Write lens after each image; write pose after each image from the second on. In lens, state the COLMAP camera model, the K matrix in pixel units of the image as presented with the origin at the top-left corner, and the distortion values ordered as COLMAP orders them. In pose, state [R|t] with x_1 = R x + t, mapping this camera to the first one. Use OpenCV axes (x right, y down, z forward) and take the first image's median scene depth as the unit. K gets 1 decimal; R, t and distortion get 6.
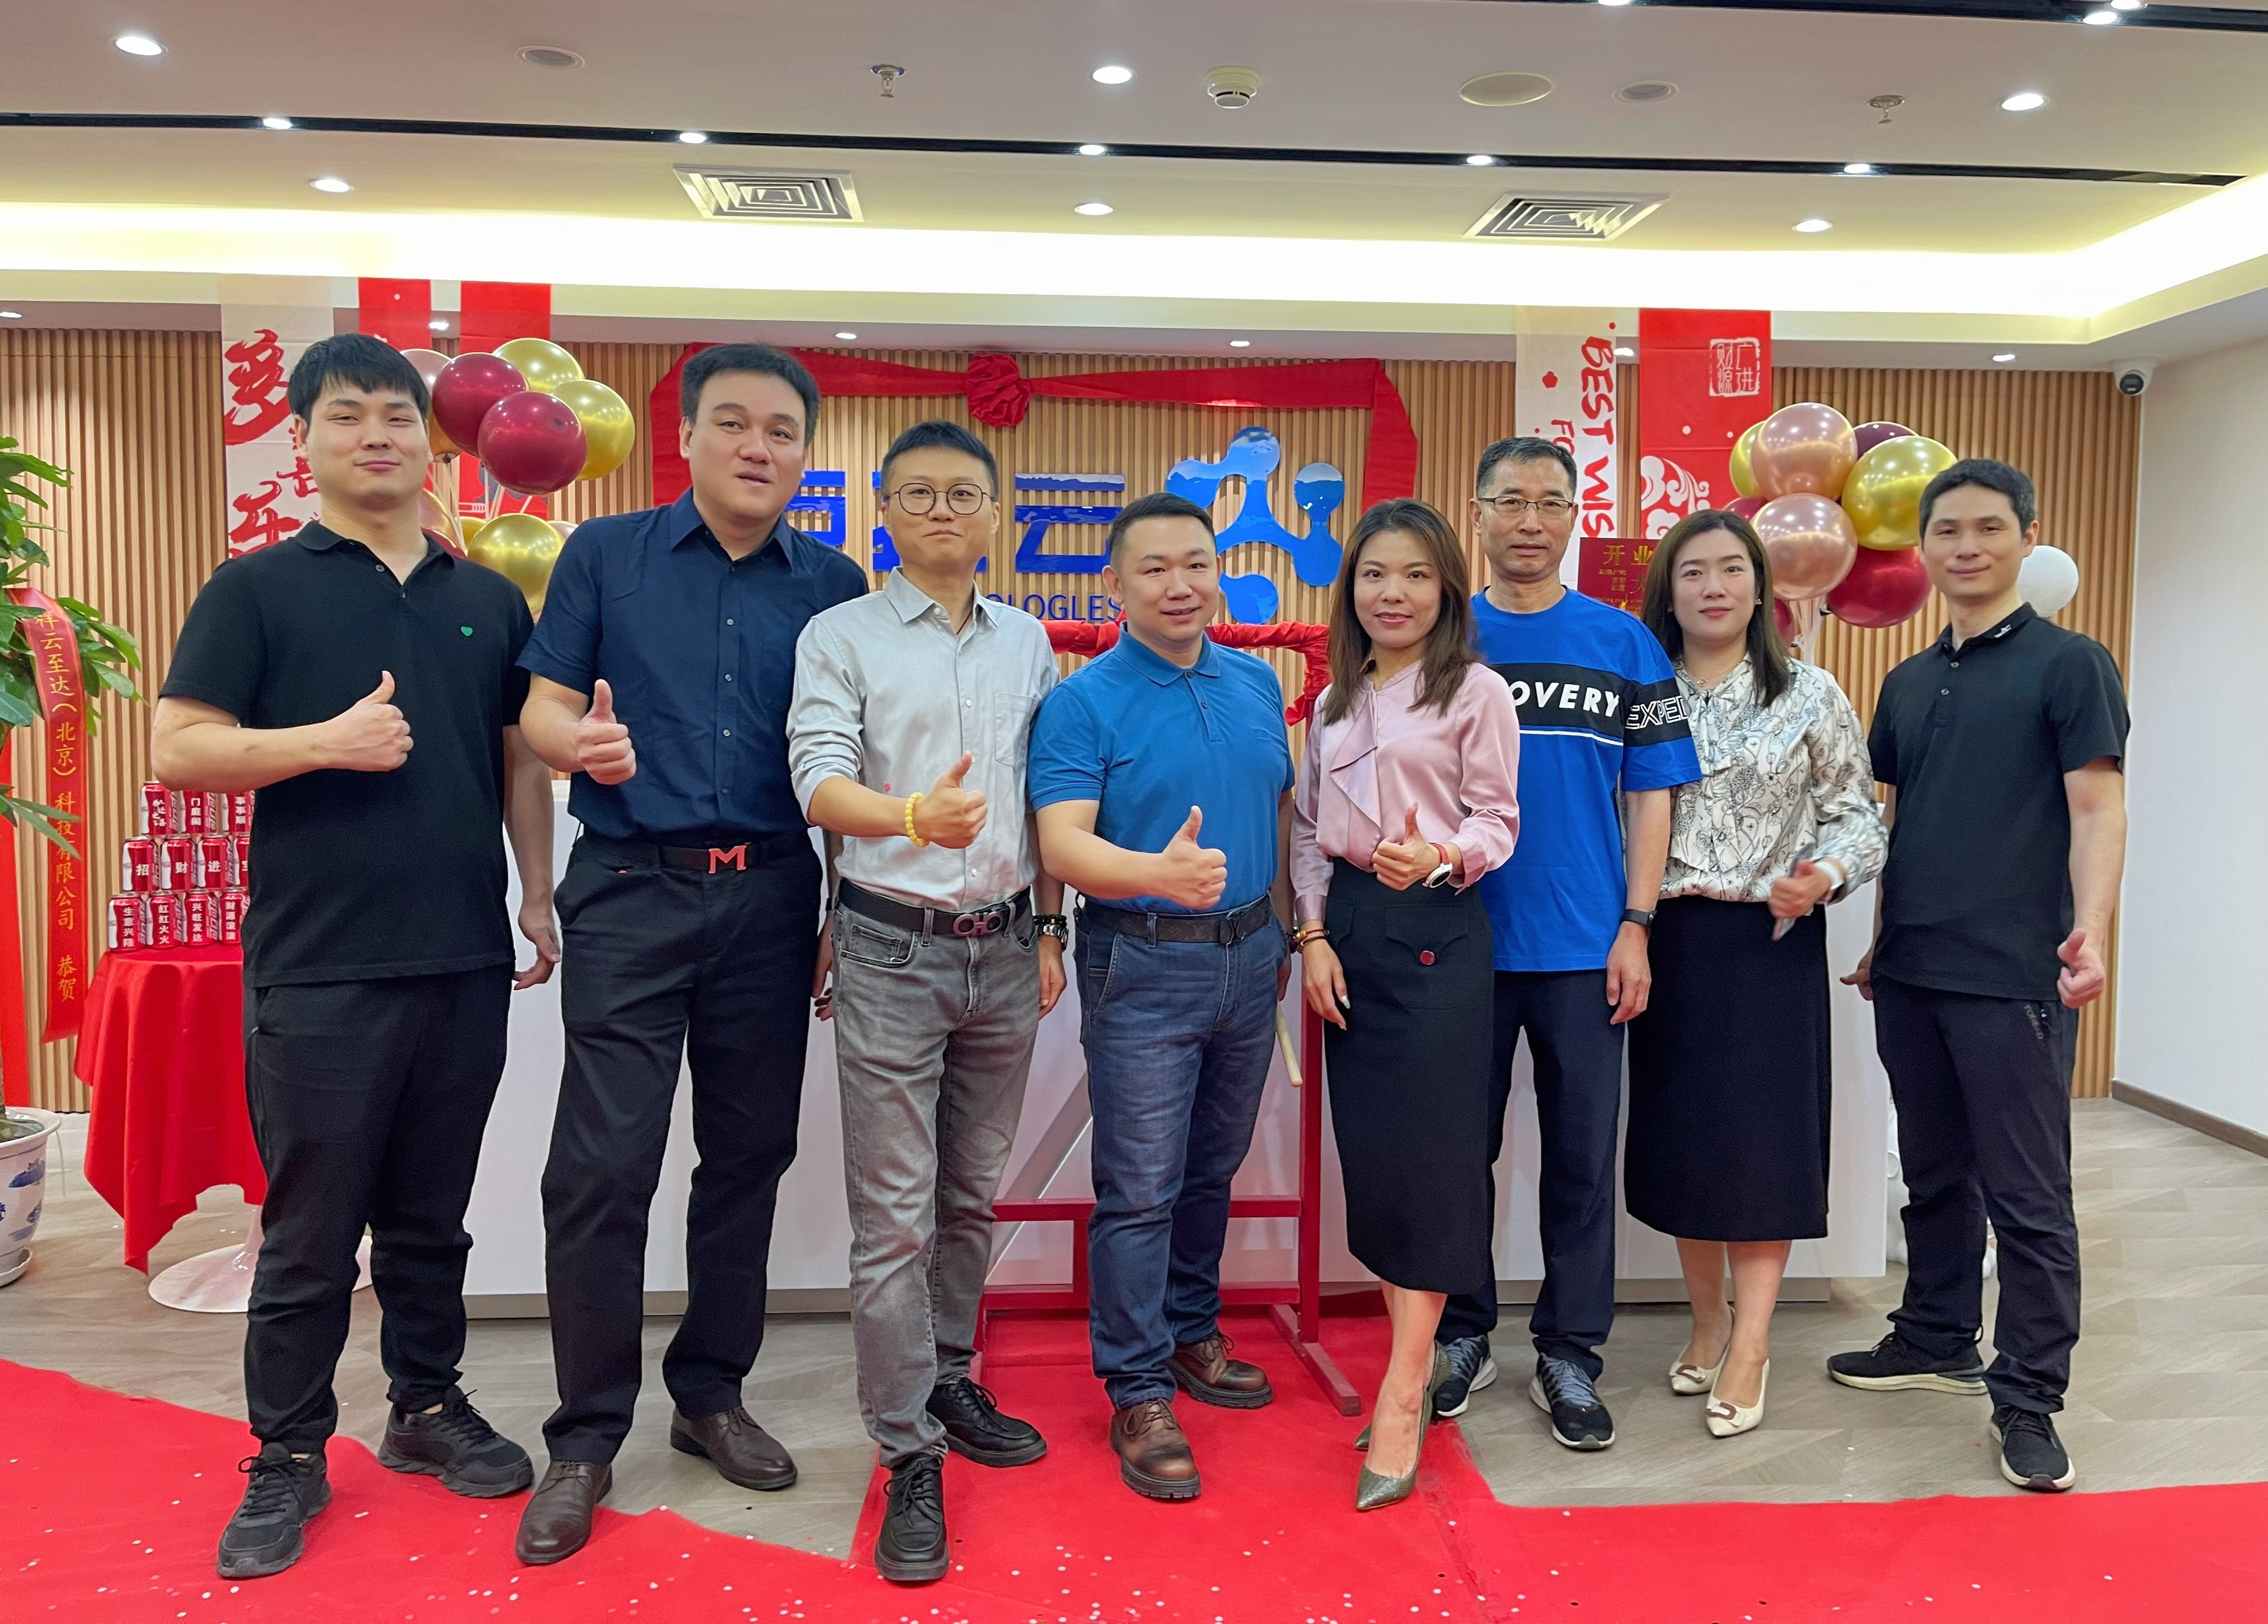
lens RADIAL K [[1716.9, 0, 1137.3], [0, 1716.9, 795.9], [0, 0, 1]] dist [0.006420, -0.001668]
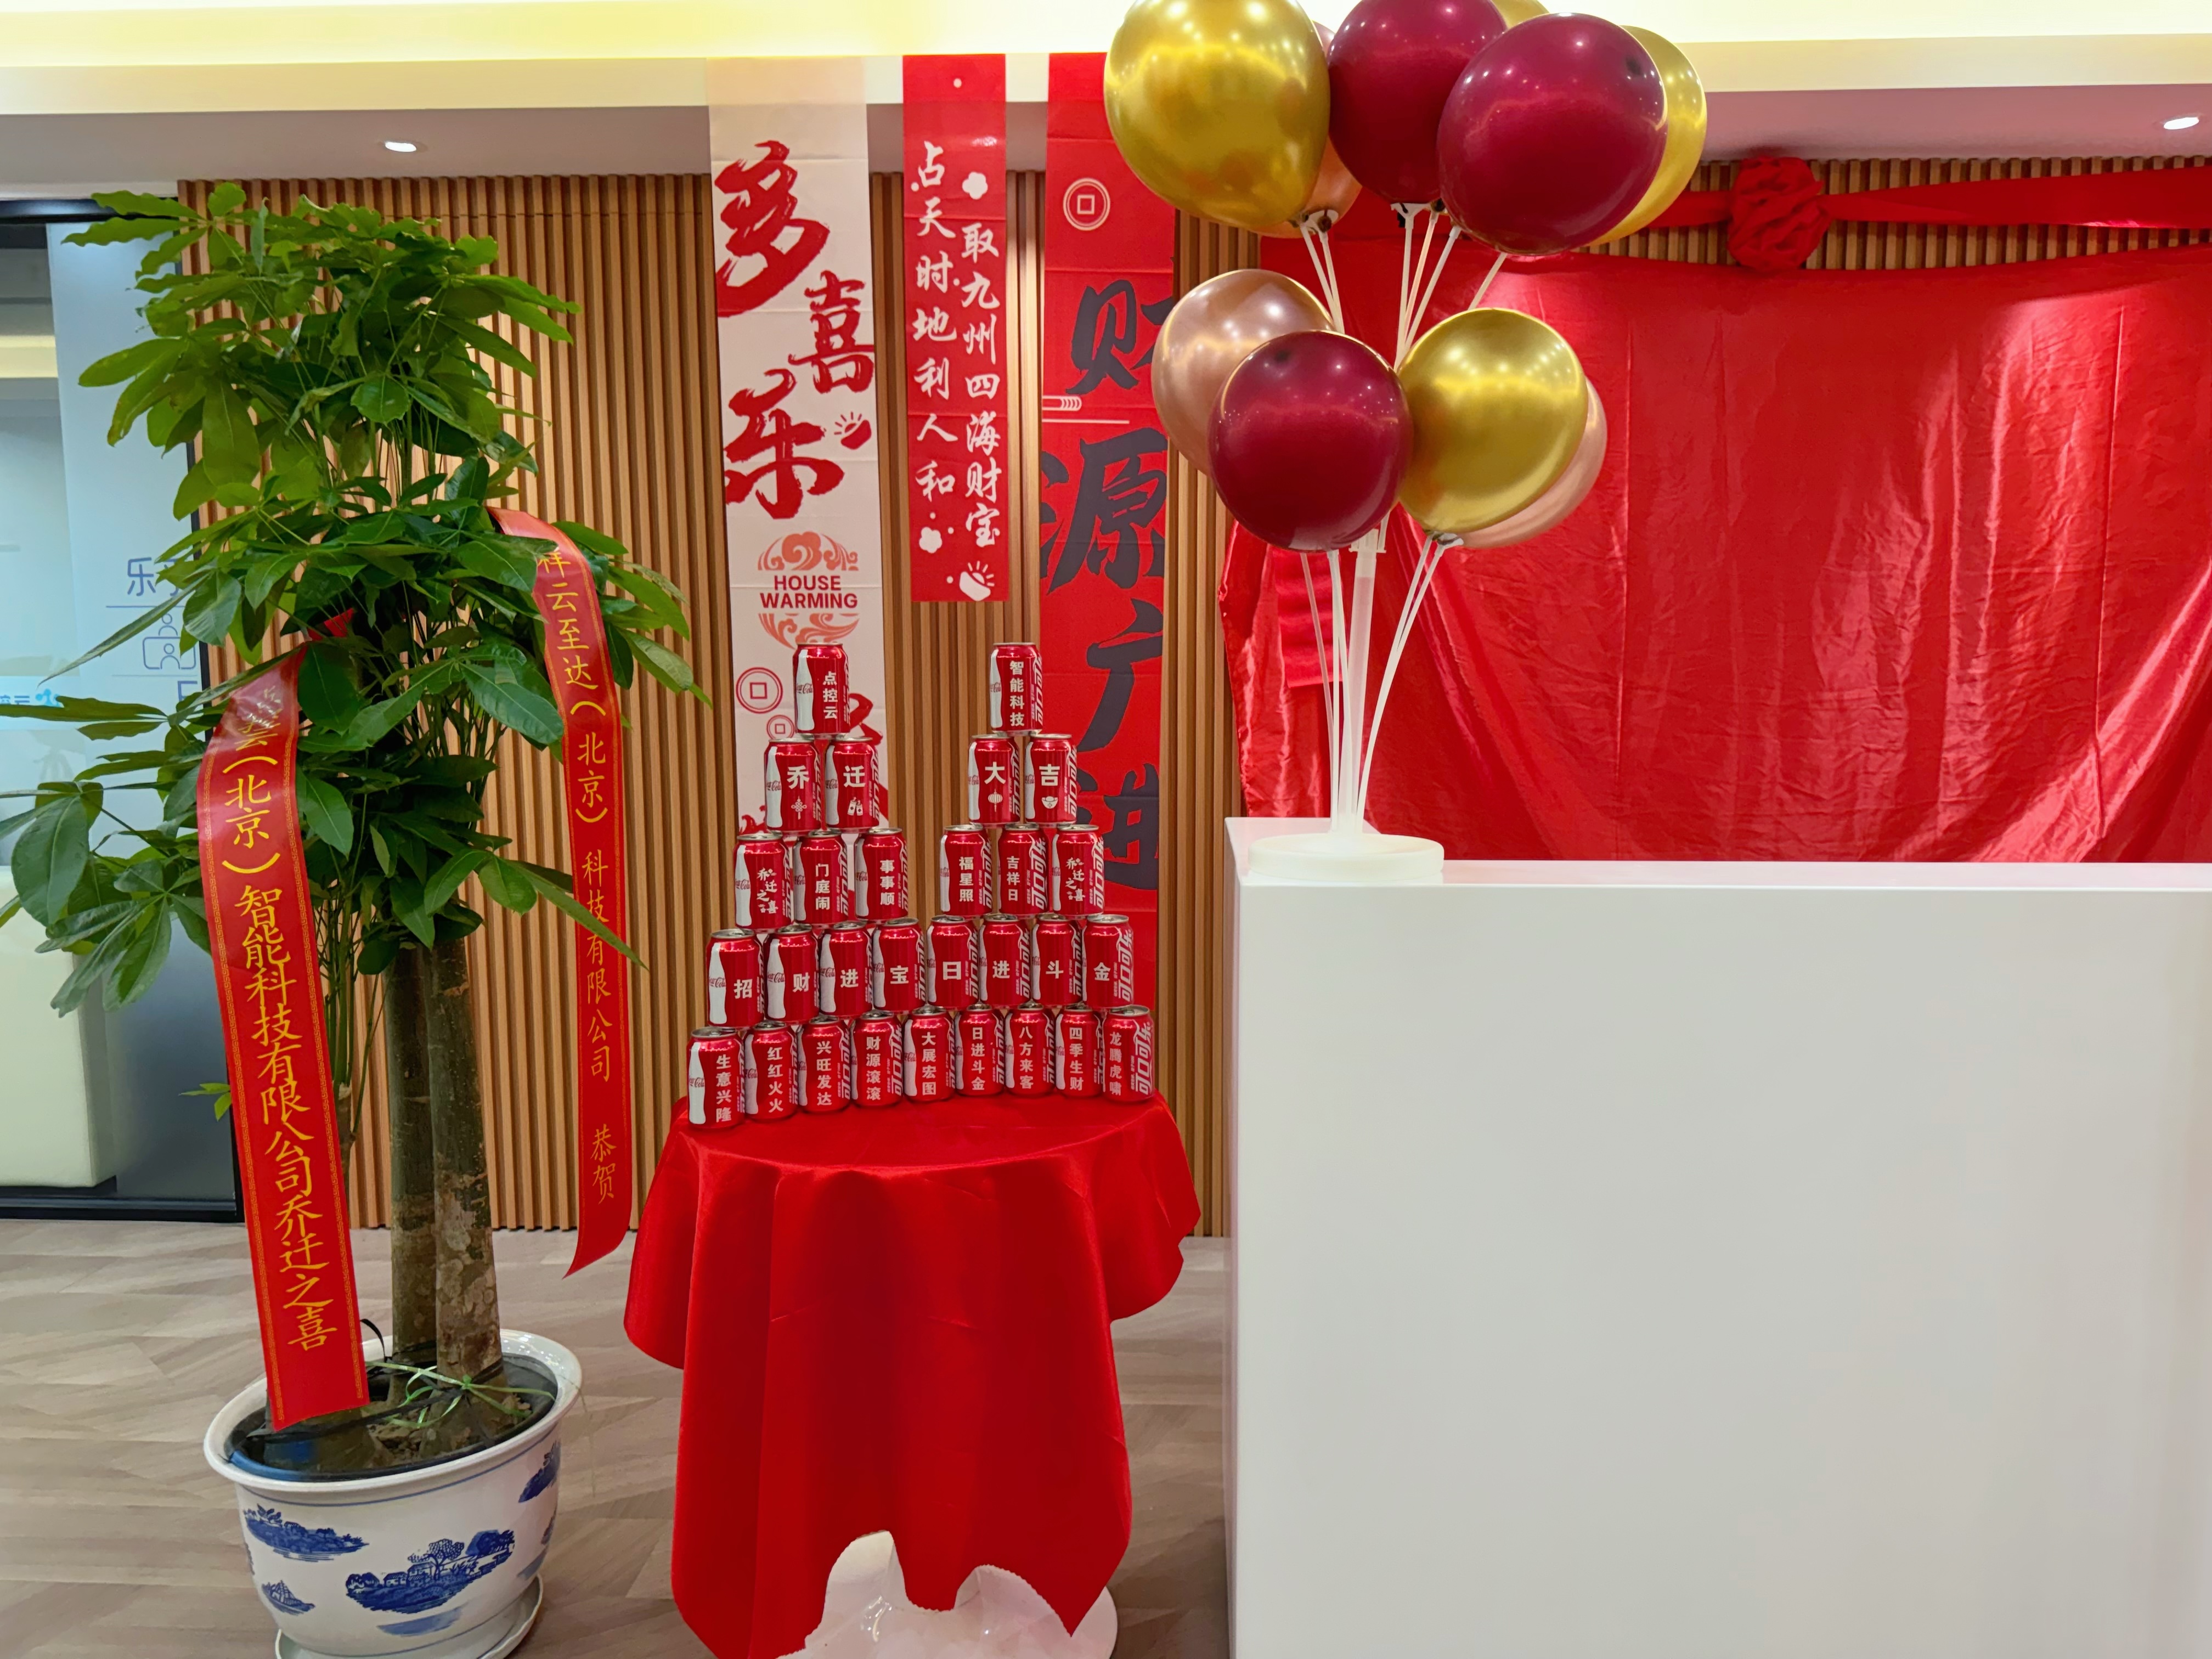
lens RADIAL K [[1535.6, 0, 1104.3], [0, 1535.6, 845.4], [0, 0, 1]] dist [0.002686, -0.002070]
pose [[0.995941, -0.008599, -0.089598, -0.324866], [0.013178, 0.998630, 0.050632, -0.023264], [0.089040, -0.051607, 0.994690, 0.396519]]
